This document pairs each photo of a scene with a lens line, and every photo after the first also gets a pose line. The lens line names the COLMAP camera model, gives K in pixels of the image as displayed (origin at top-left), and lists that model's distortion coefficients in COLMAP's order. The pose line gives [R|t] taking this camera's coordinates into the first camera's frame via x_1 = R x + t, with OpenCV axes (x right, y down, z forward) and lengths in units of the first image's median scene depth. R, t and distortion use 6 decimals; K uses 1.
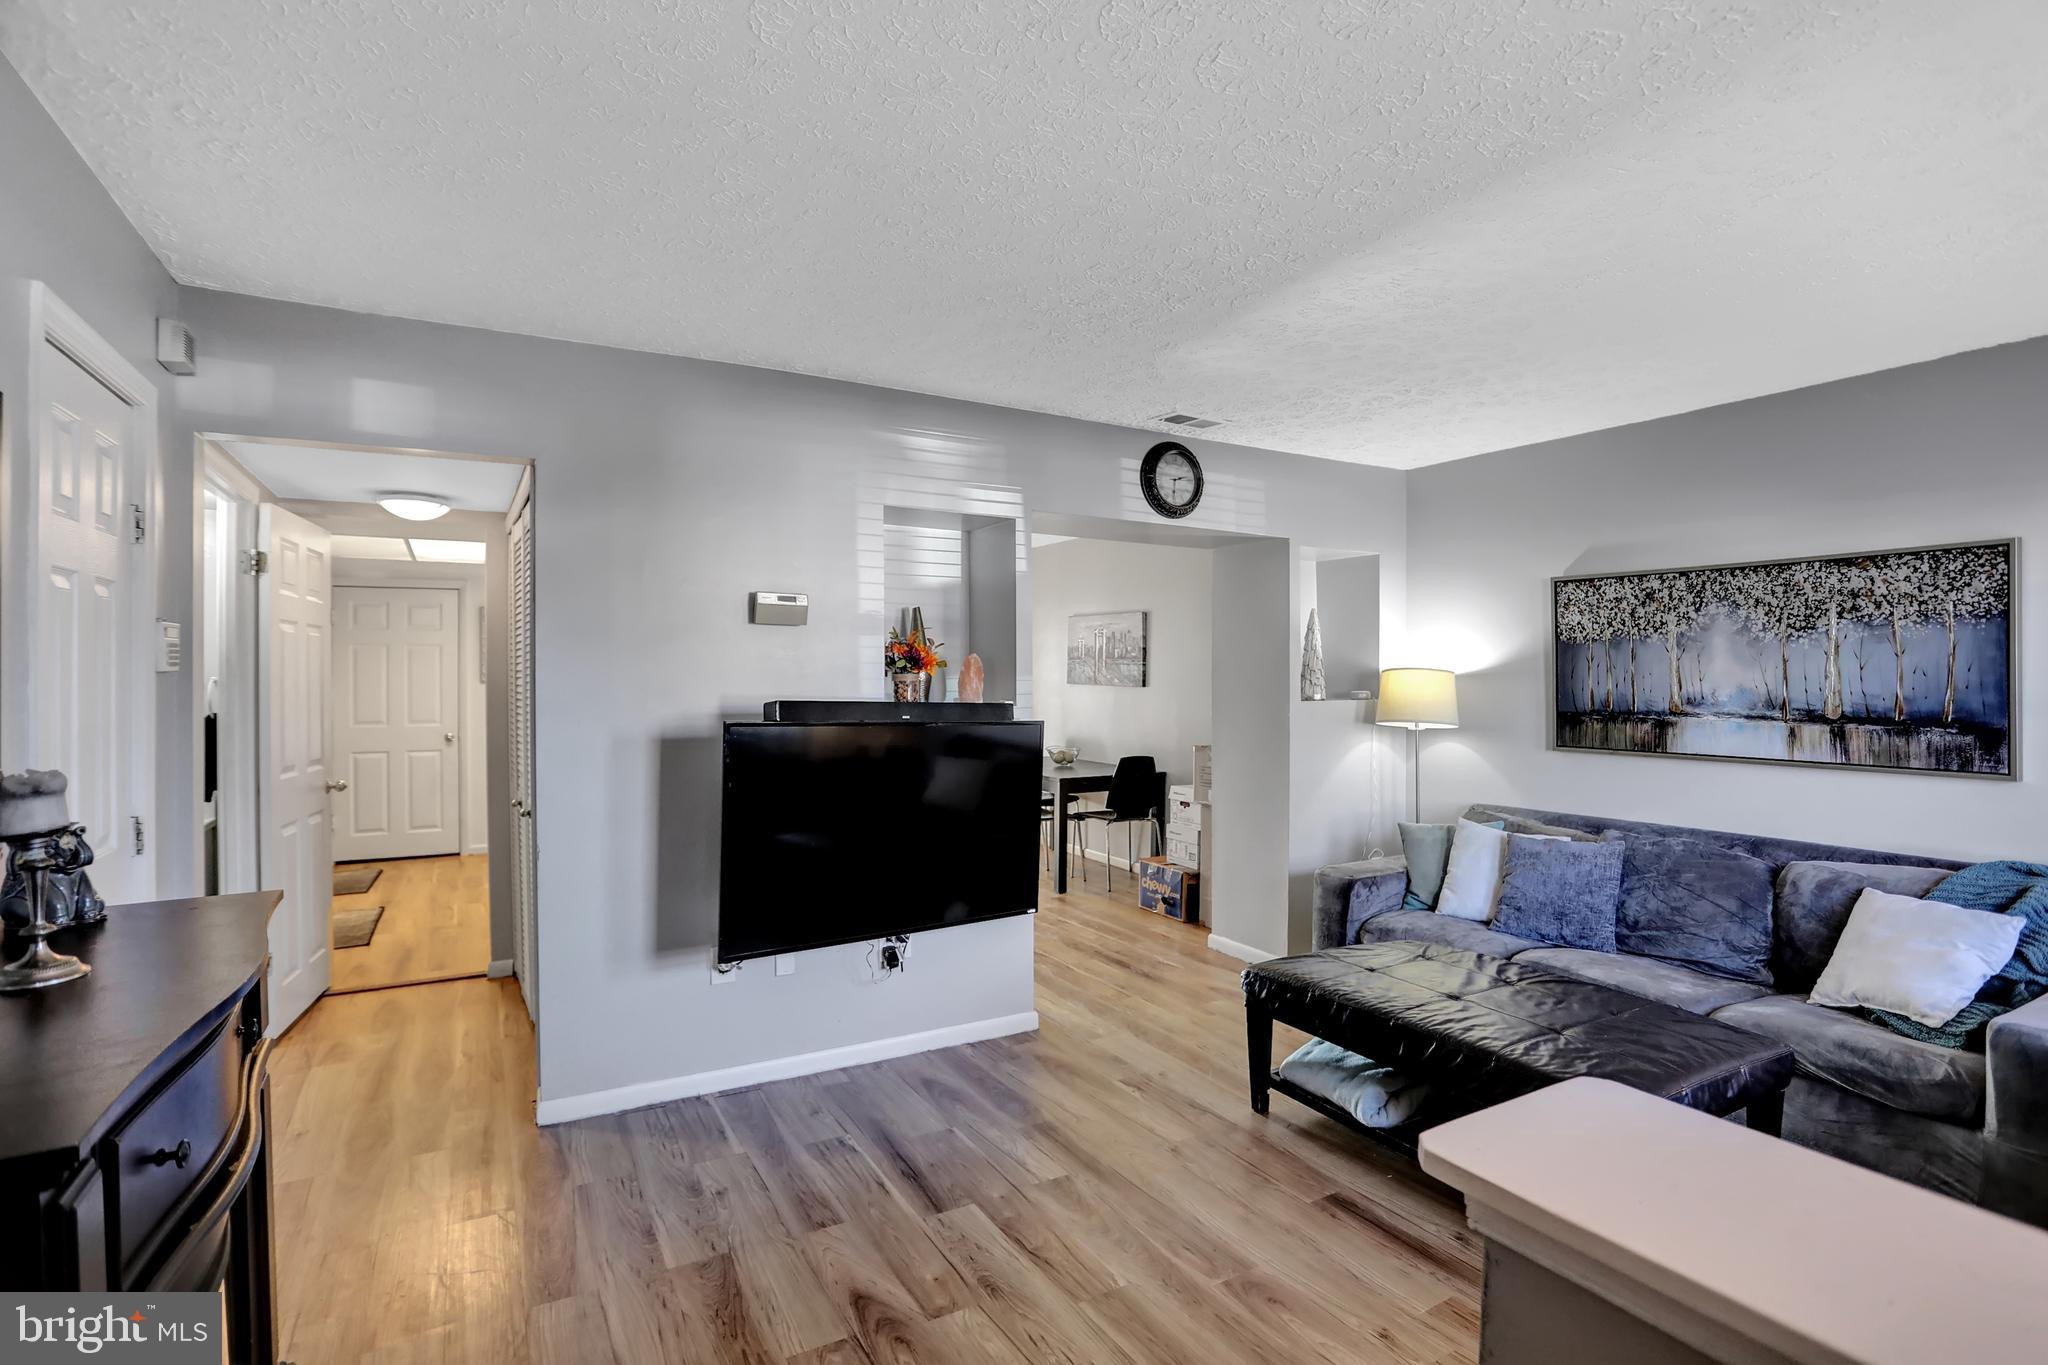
lens RADIAL K [[983.2, 0, 1028.6], [0, 983.2, 669.4], [0, 0, 1]] dist [-0.078144, 0.031845]
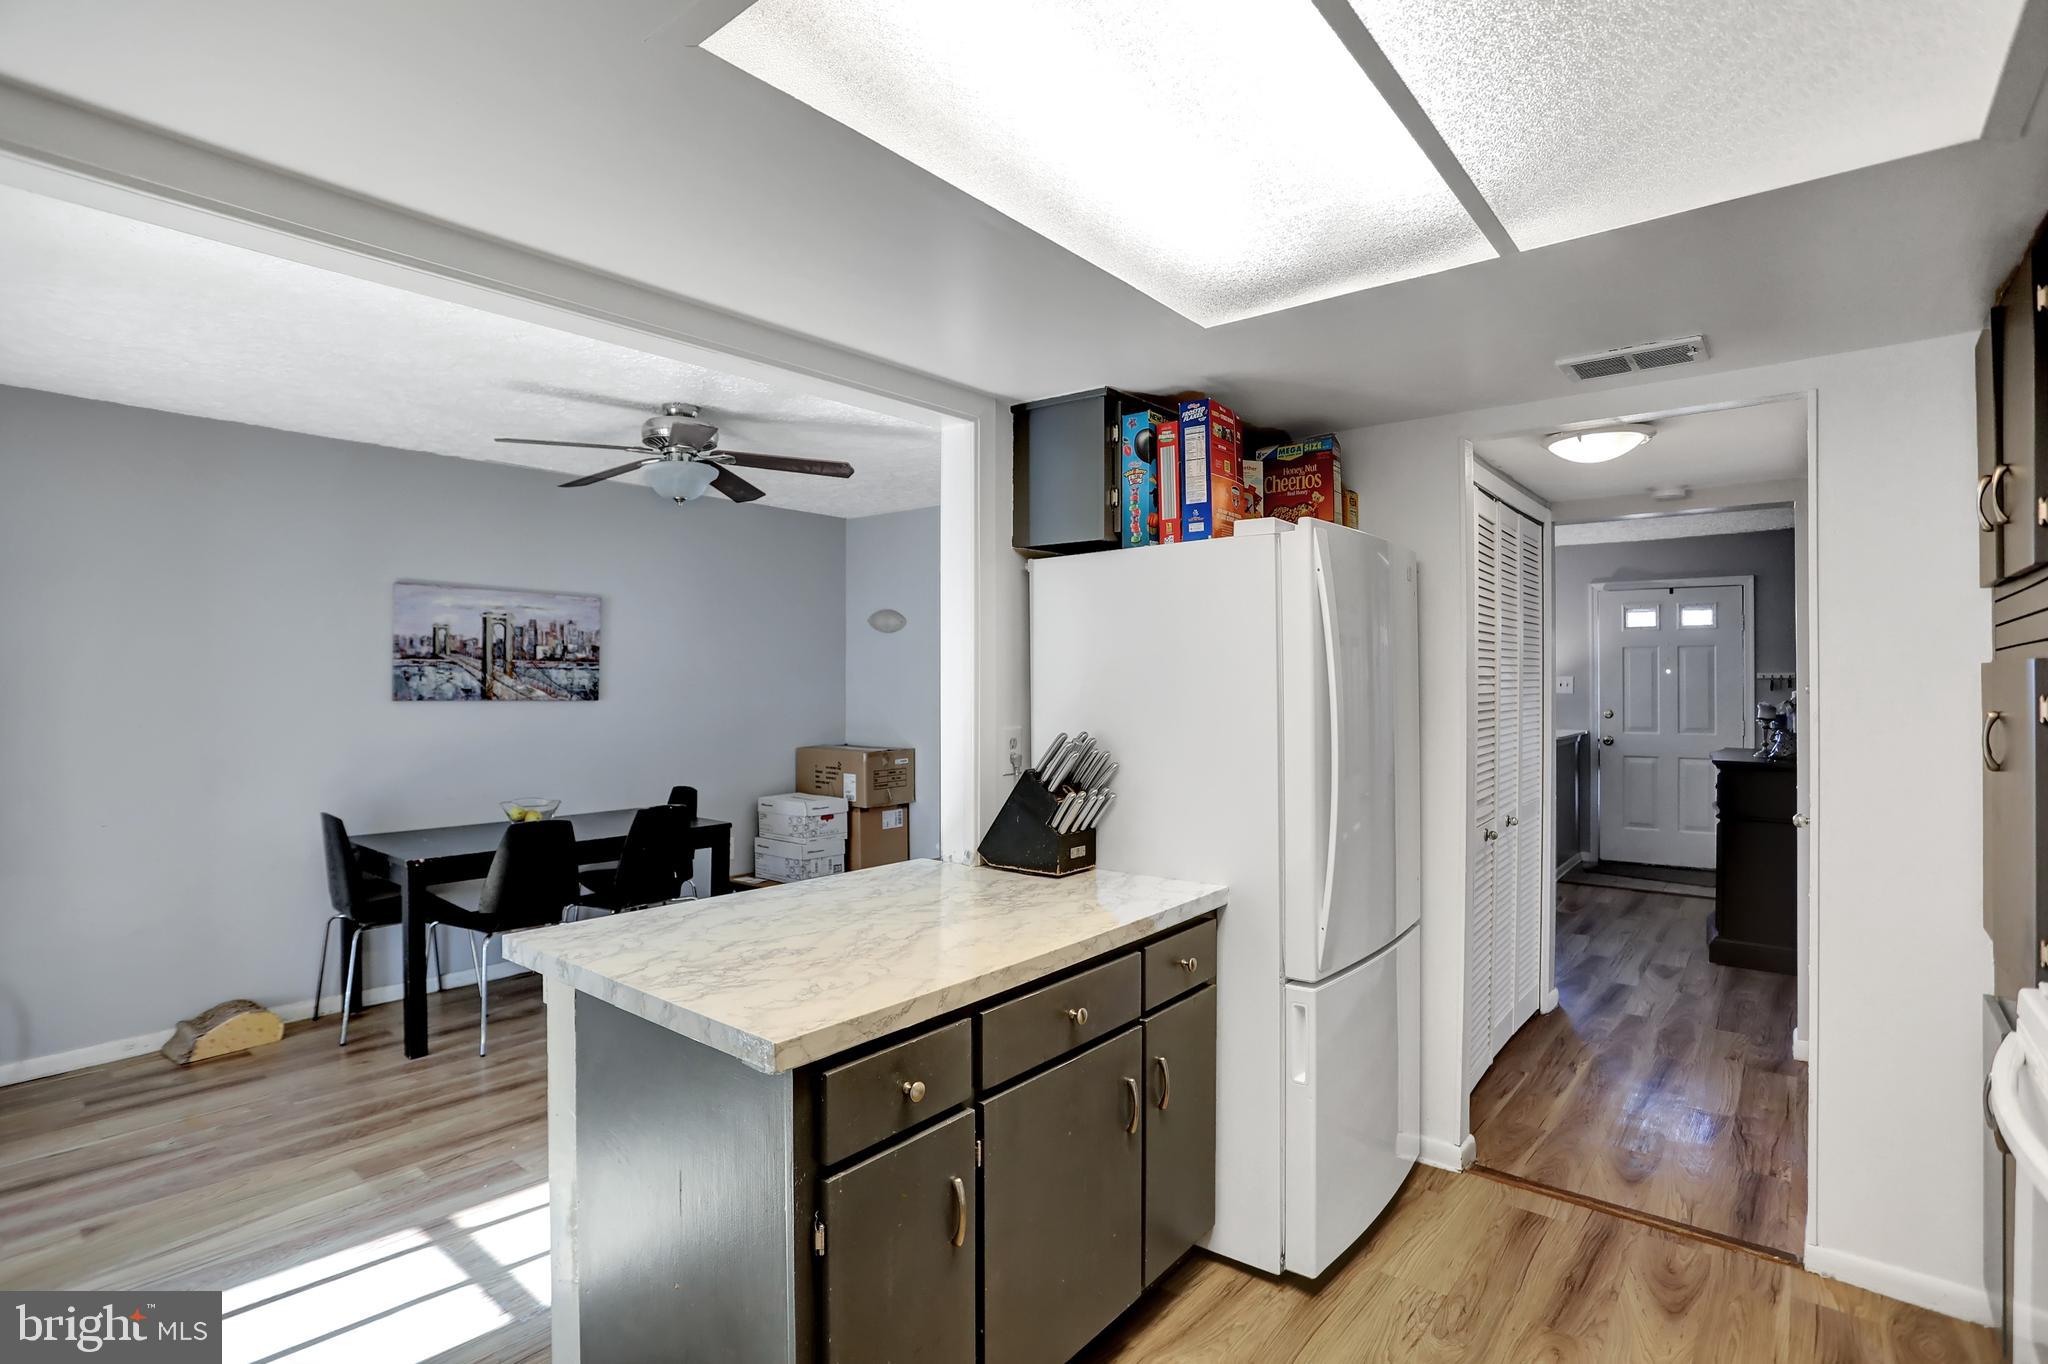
lens RADIAL K [[983.2, 0, 1028.6], [0, 983.2, 668.9], [0, 0, 1]] dist [-0.078144, 0.031845]
pose [[-0.345234, 0.014181, 0.938409, -1.255981], [0.001497, 0.999893, -0.014559, 0.009853], [-0.938515, -0.003622, -0.345218, 1.773136]]
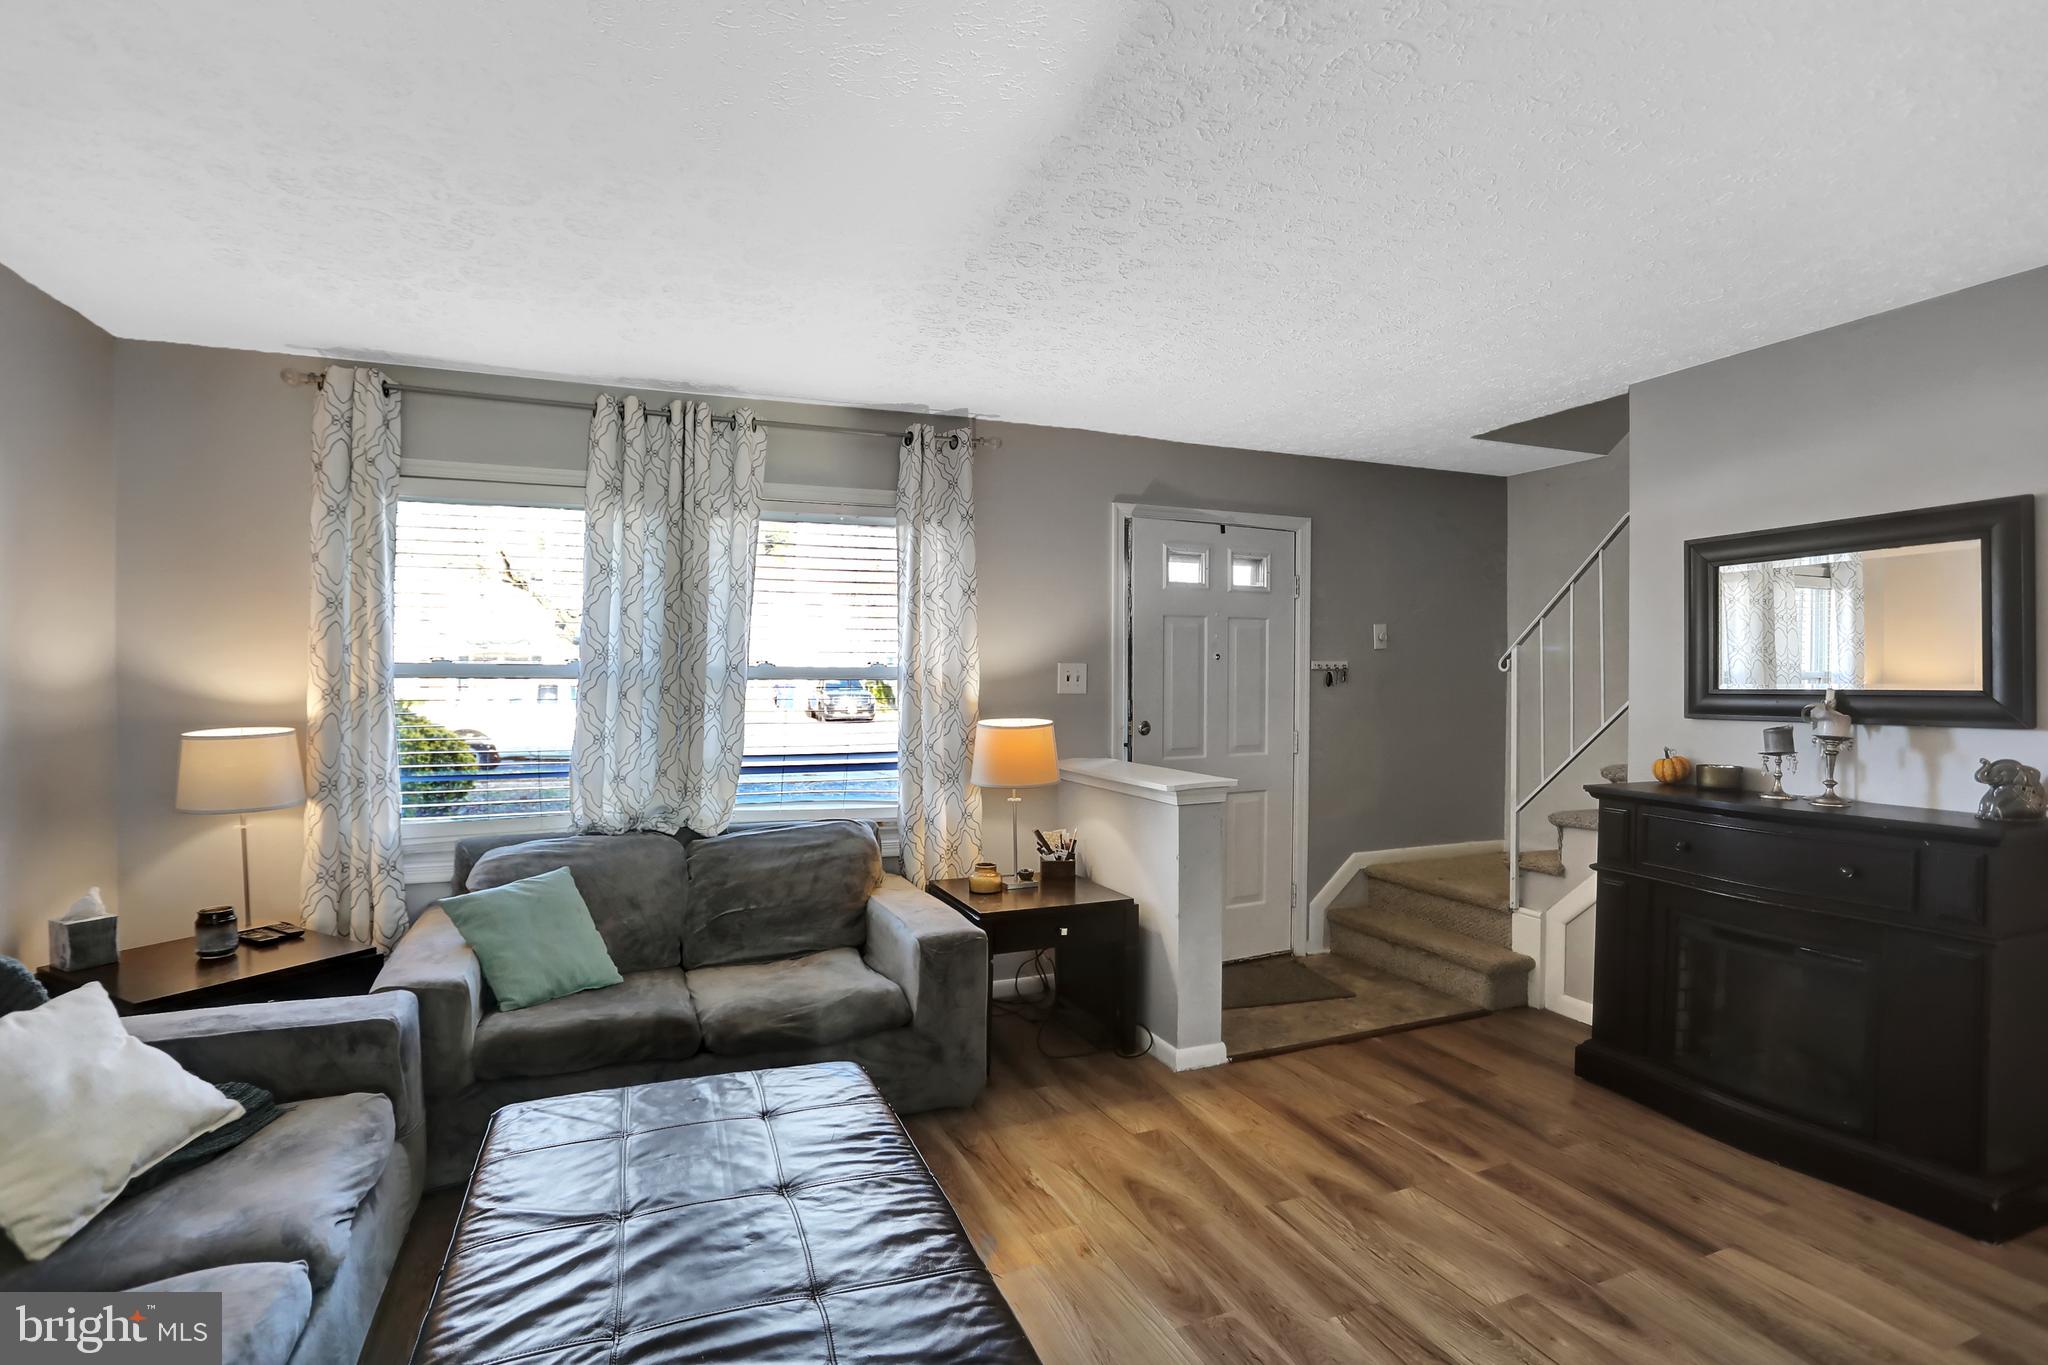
lens RADIAL K [[983.2, 0, 1028.6], [0, 983.2, 669.4], [0, 0, 1]] dist [-0.078144, 0.031845]
pose [[-0.988496, 0.003098, 0.151218, 0.147885], [0.001557, 0.999946, -0.010304, 0.017211], [-0.151242, -0.009950, -0.988447, 1.160683]]
